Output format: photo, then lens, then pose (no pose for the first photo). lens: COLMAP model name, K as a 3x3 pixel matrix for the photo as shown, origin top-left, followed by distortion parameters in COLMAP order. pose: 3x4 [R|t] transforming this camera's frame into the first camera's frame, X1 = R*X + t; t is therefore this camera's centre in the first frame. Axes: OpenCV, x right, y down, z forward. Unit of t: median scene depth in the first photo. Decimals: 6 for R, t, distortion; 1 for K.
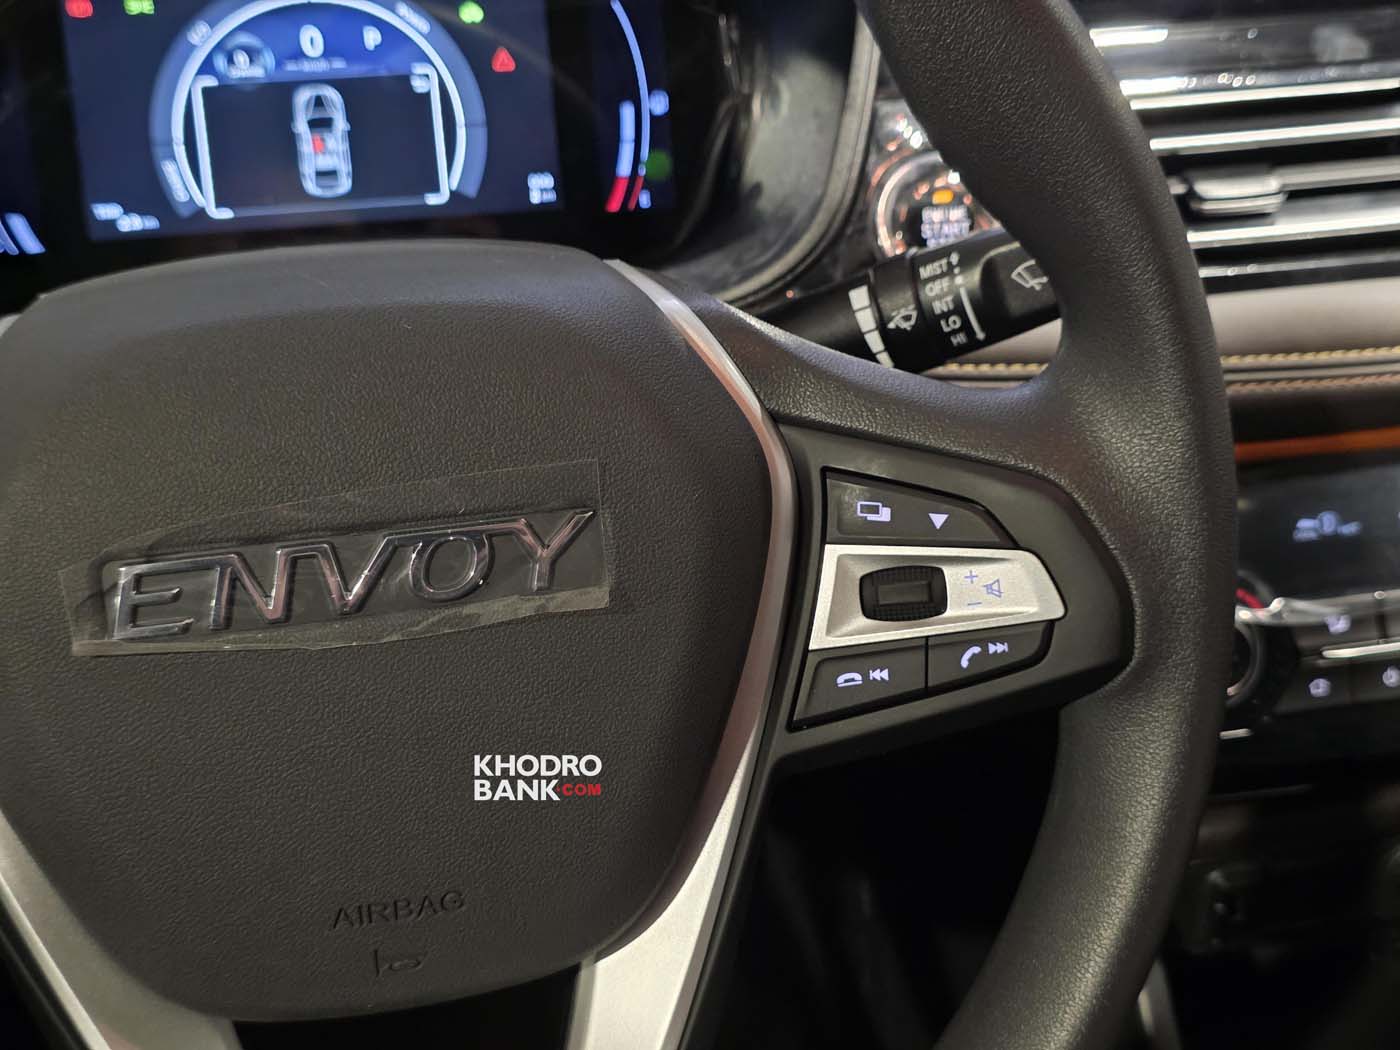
lens RADIAL K [[1856.7, 0, 696.7], [0, 1856.7, 524.4], [0, 0, 1]] dist [0.032930, 0.000000]
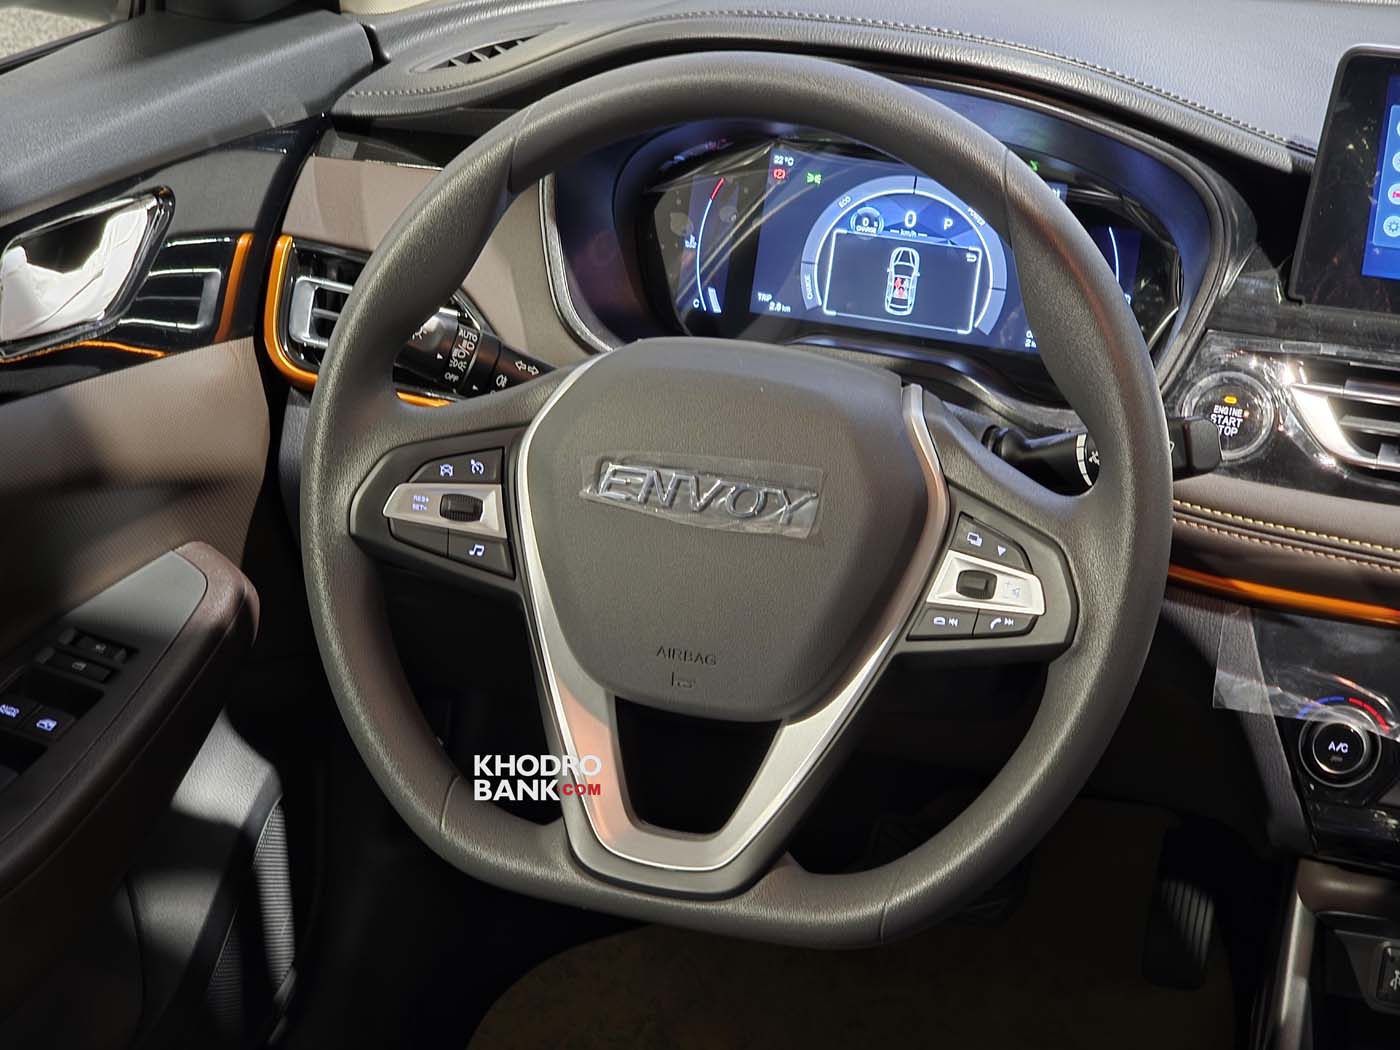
lens RADIAL K [[2680.8, 0, 678.6], [0, 2680.8, 481.1], [0, 0, 1]] dist [0.039919, 0.000000]
pose [[0.849809, 0.231604, -0.473481, 1.120755], [-0.271498, 0.962296, -0.016578, 0.063732], [0.451790, 0.142638, 0.880648, -1.559220]]
